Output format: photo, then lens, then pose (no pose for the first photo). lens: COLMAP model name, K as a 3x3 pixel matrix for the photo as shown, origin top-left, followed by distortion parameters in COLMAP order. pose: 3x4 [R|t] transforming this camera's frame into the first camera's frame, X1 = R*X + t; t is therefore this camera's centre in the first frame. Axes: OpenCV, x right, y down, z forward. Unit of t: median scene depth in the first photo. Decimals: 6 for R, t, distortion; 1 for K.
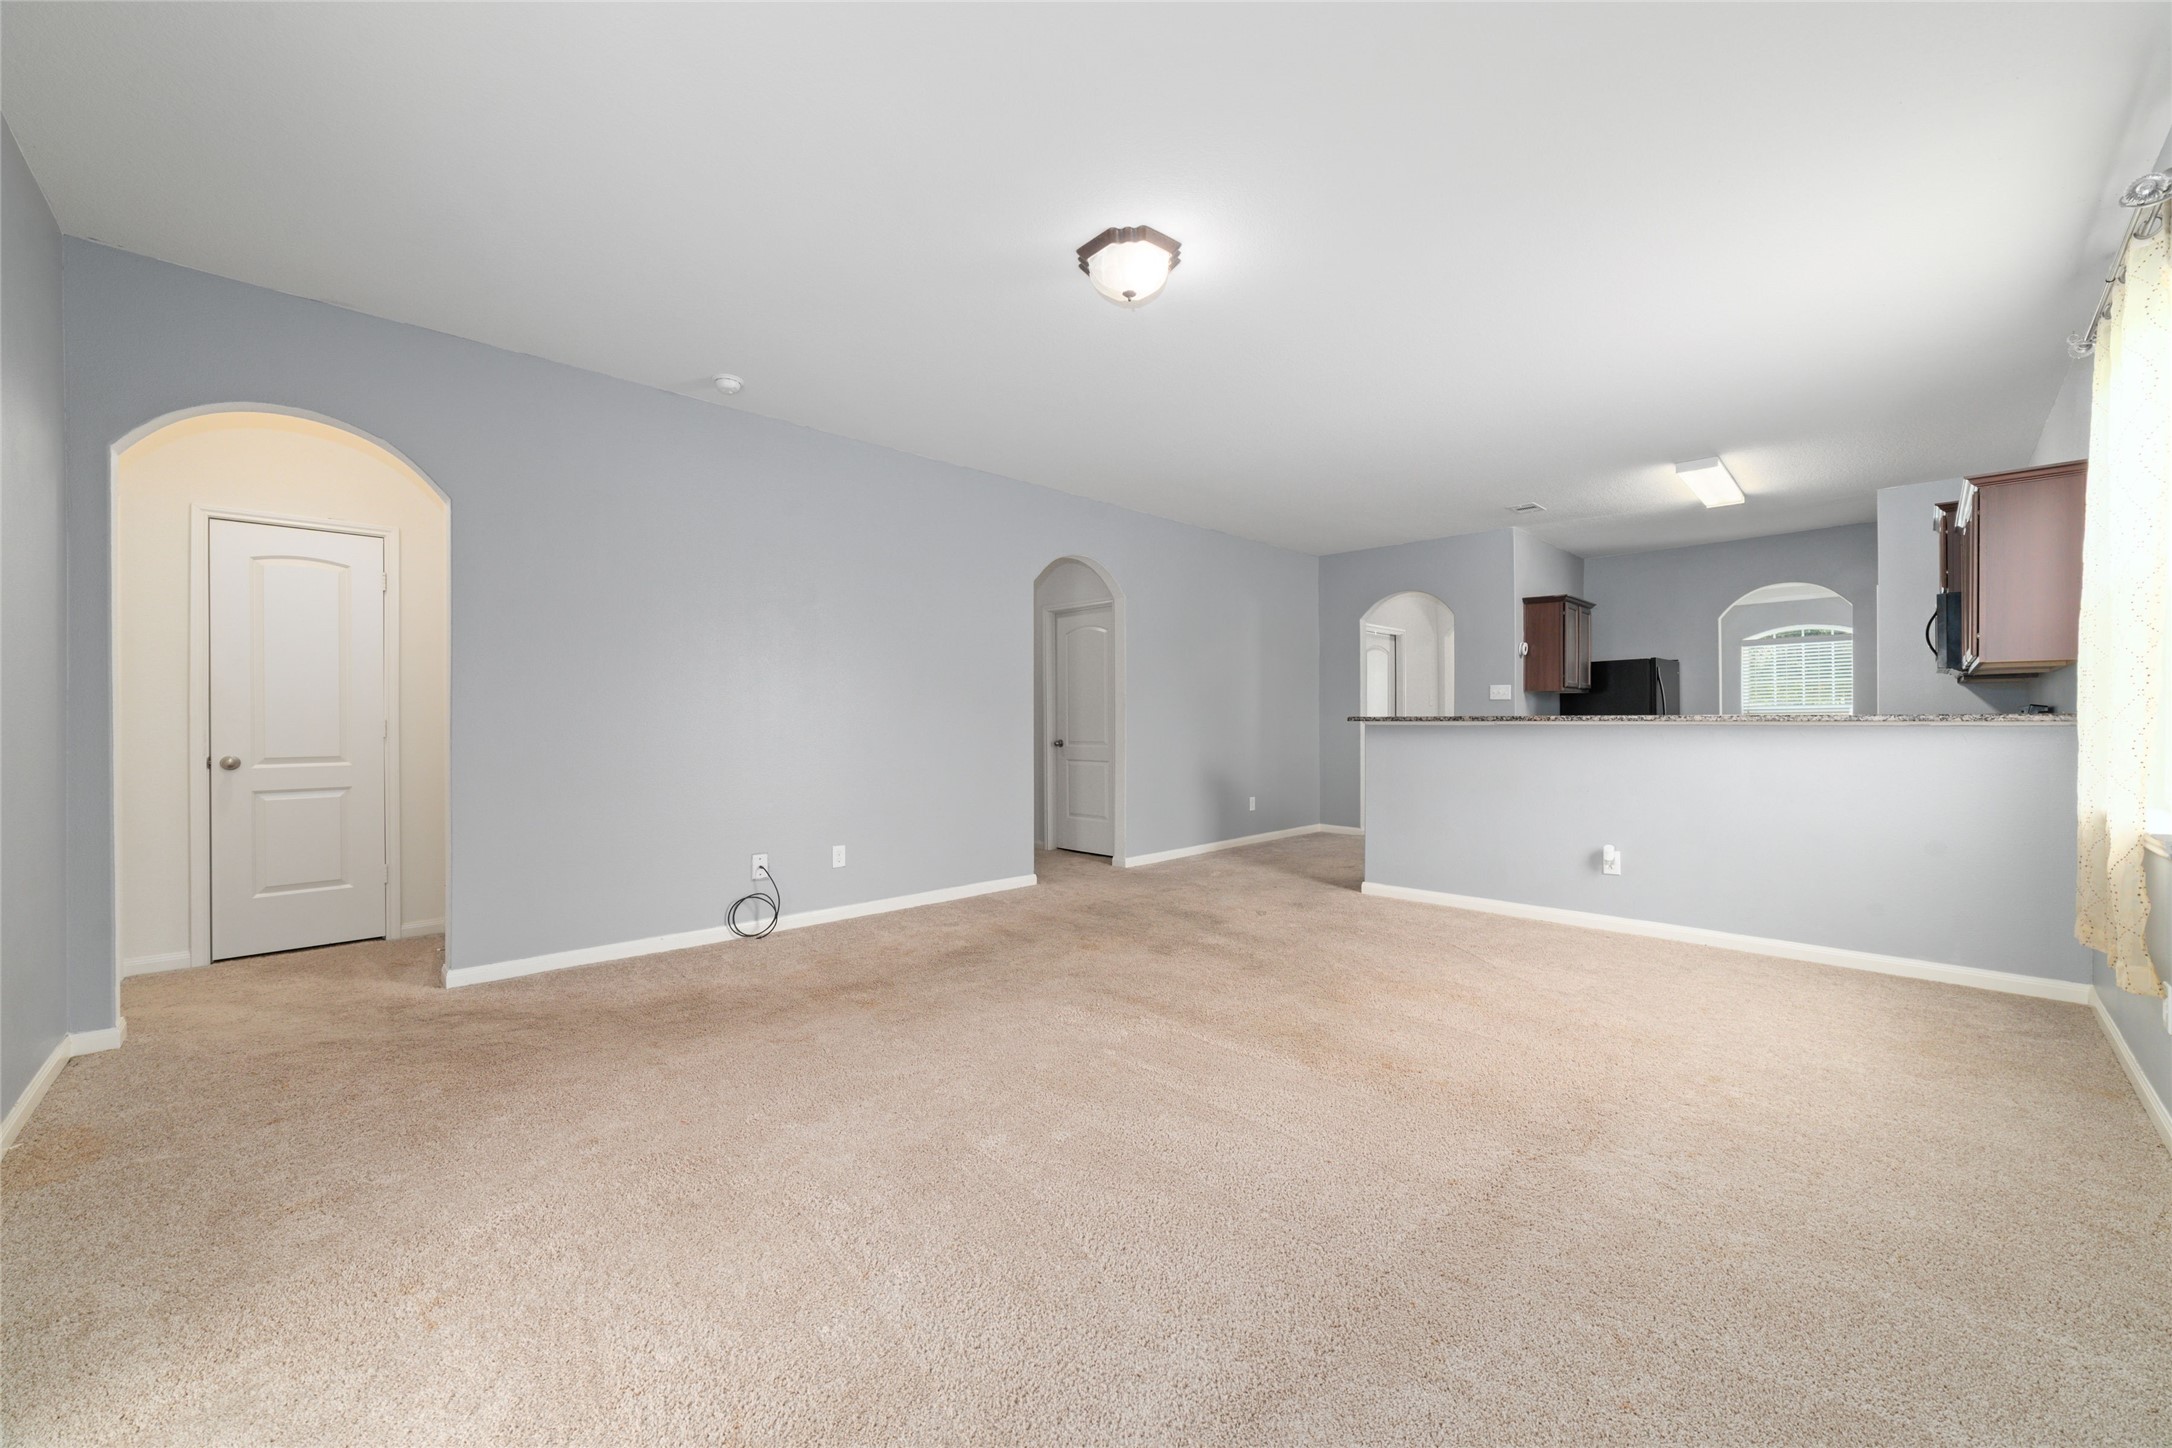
lens RADIAL K [[832.8, 0, 1095.0], [0, 832.8, 717.3], [0, 0, 1]] dist [-0.010702, 0.002370]
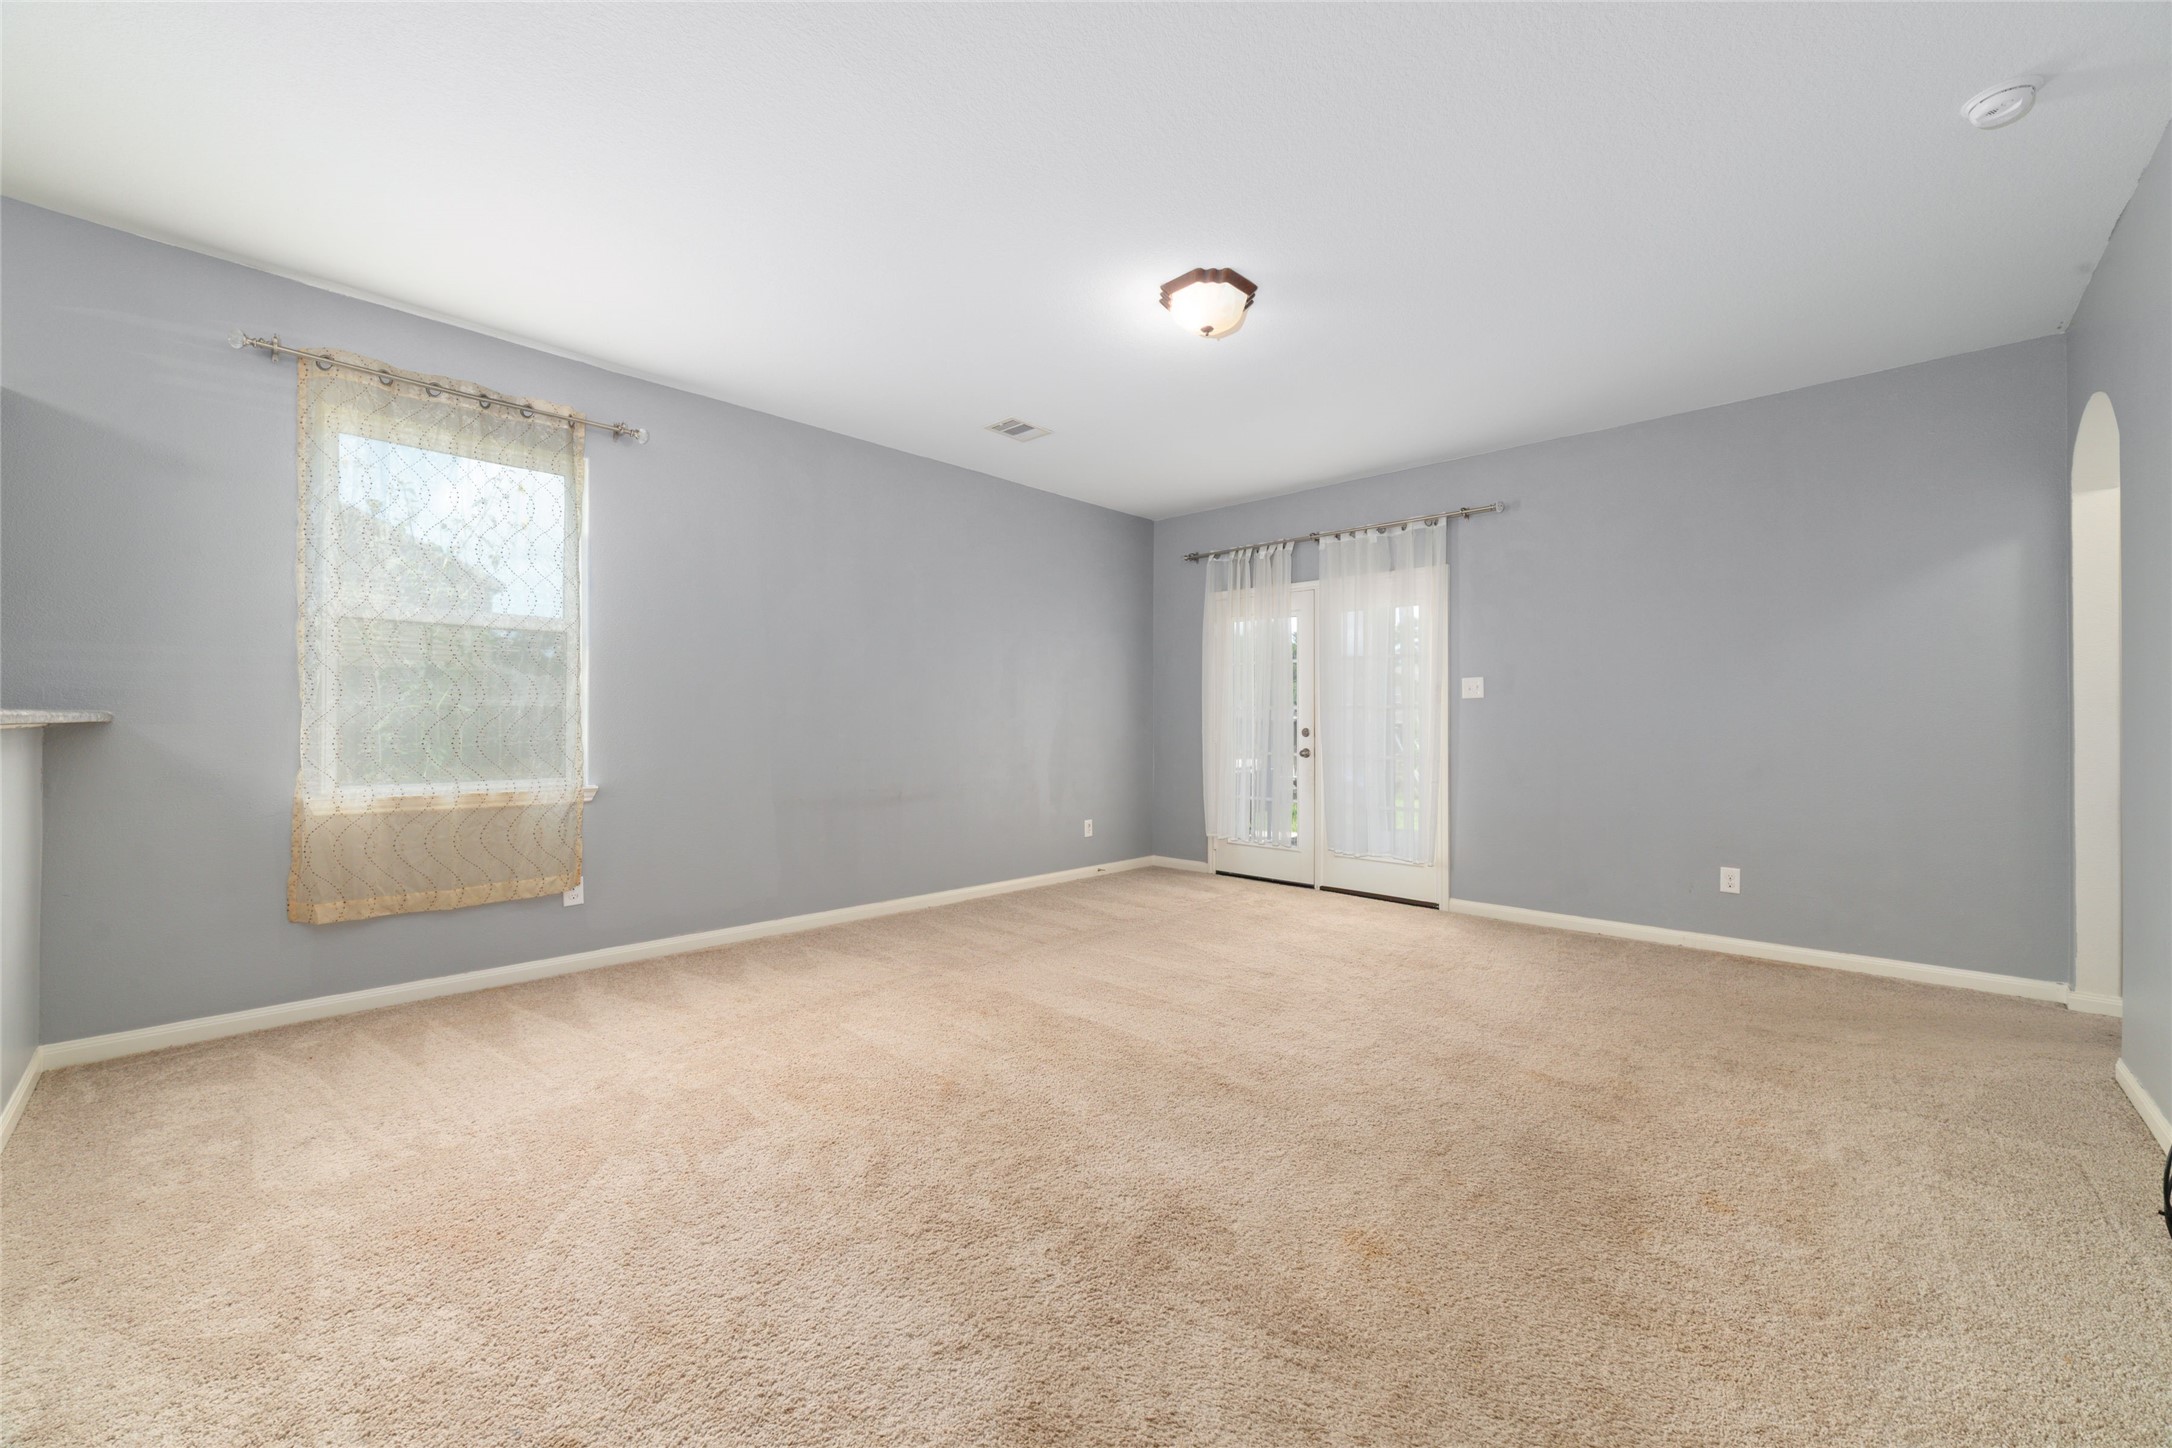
lens RADIAL K [[832.8, 0, 1089.7], [0, 832.8, 730.3], [0, 0, 1]] dist [-0.010702, 0.002370]
pose [[-0.999301, -0.002742, -0.037277, 0.150022], [-0.002915, 0.999985, 0.004575, 0.003690], [0.037263, 0.004681, -0.999295, 1.356895]]
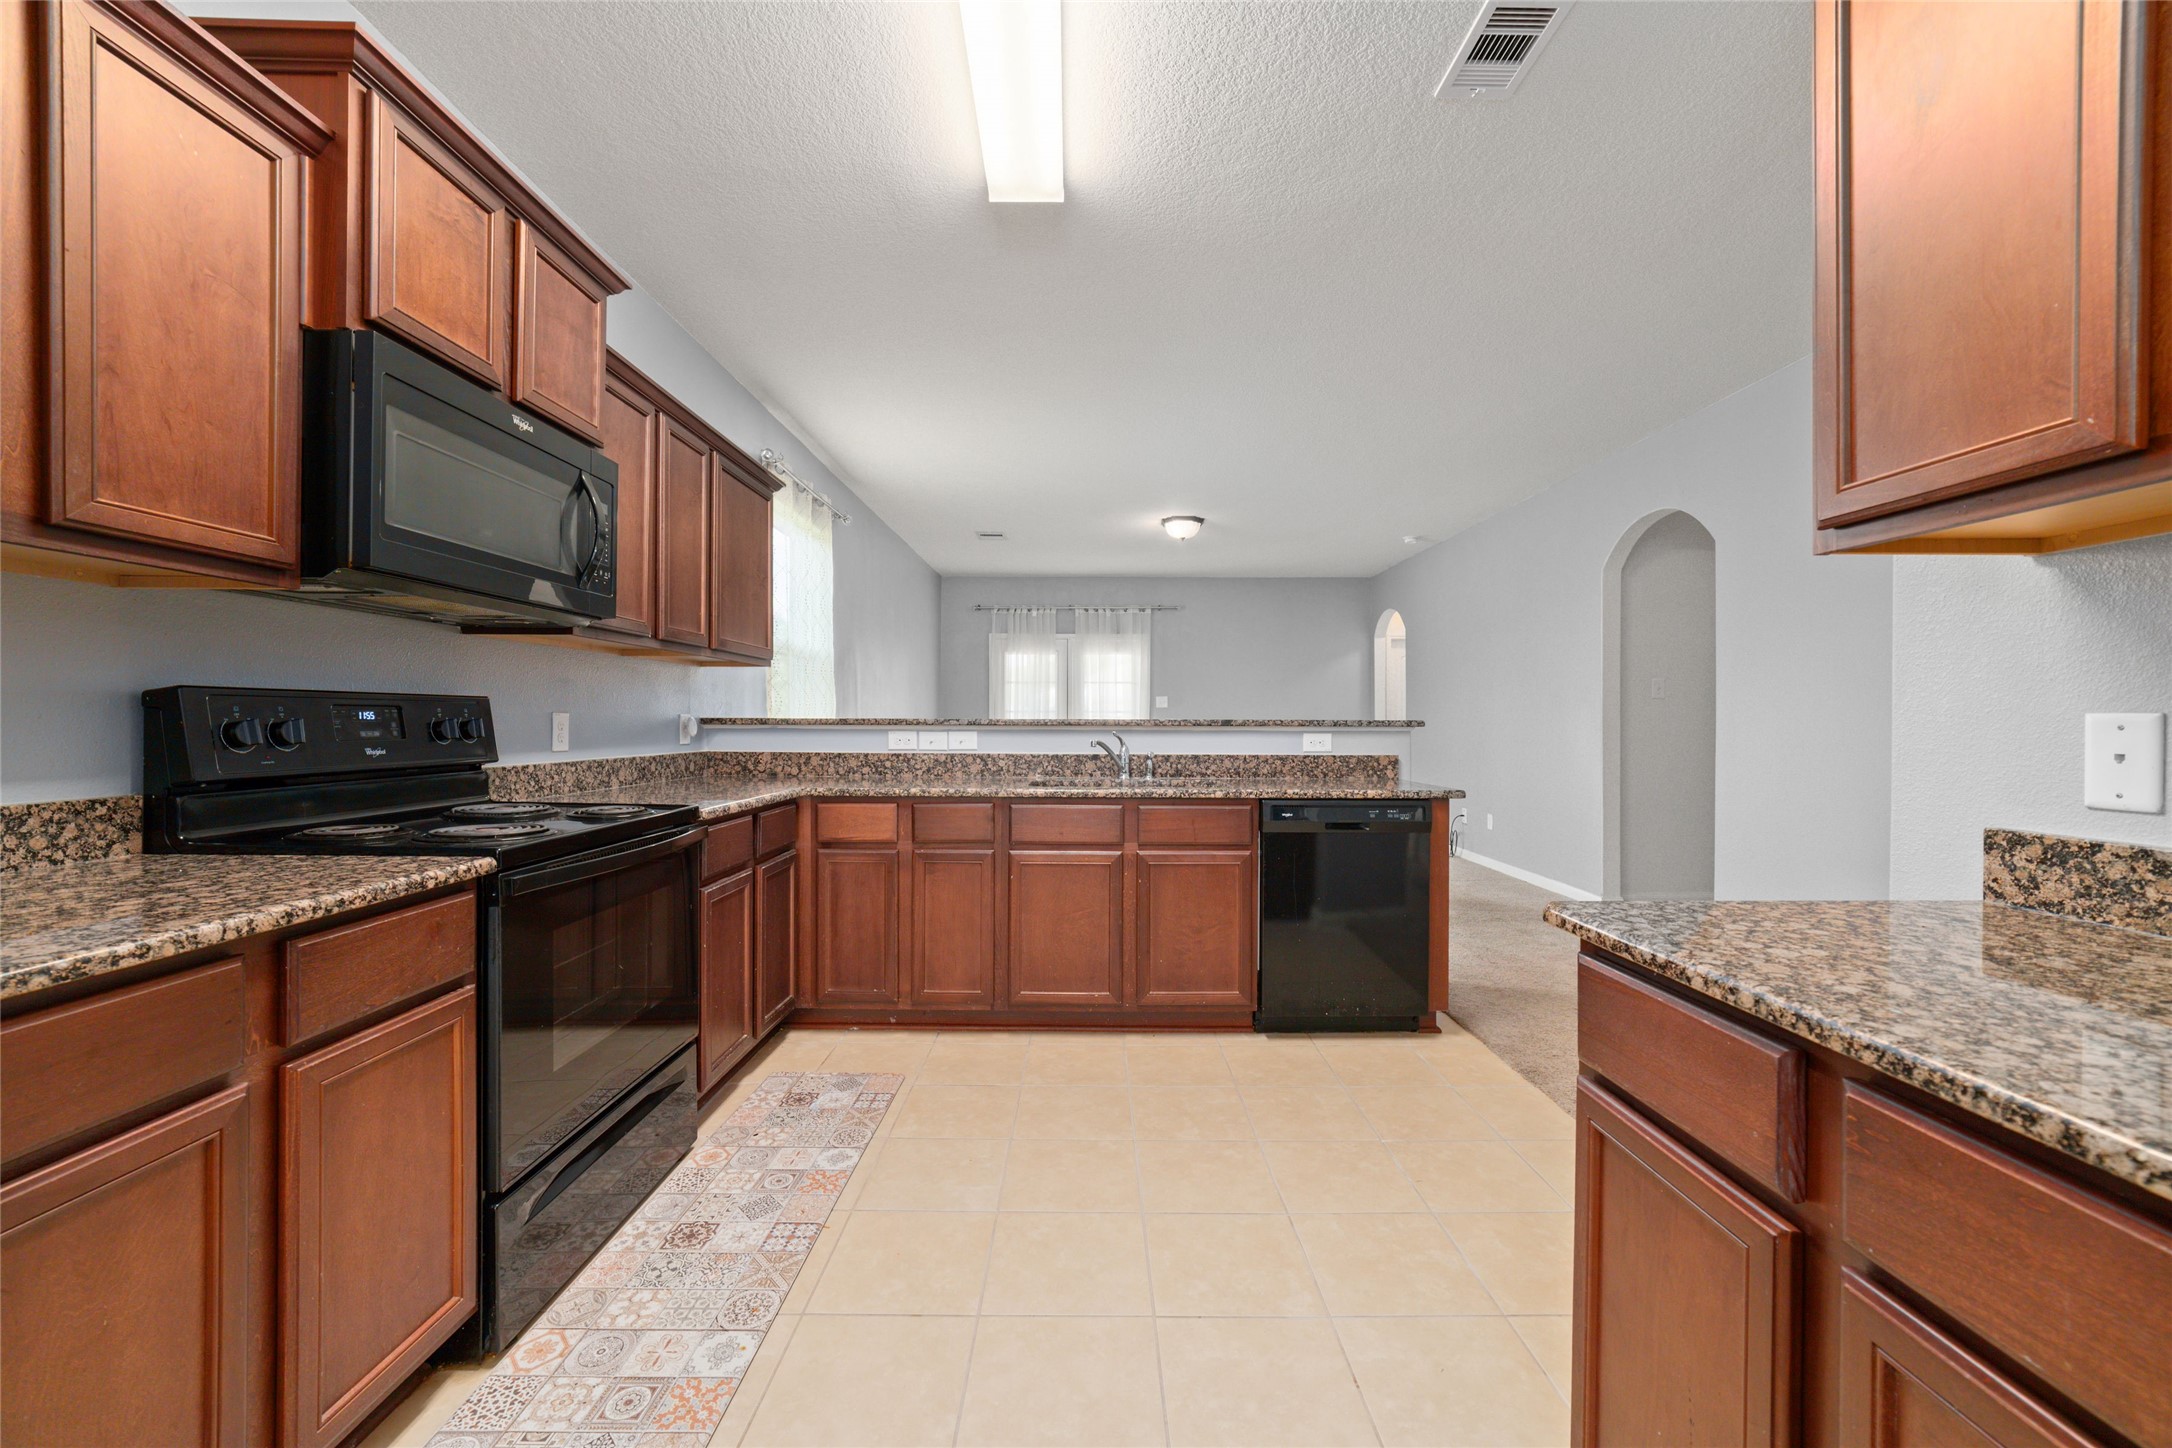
lens RADIAL K [[832.8, 0, 1091.6], [0, 832.8, 726.6], [0, 0, 1]] dist [-0.010702, 0.002370]
pose [[-0.694244, 0.005165, -0.719721, 1.225179], [0.003015, 0.999986, 0.004269, 0.000292], [0.719733, 0.000794, -0.694250, 1.581248]]
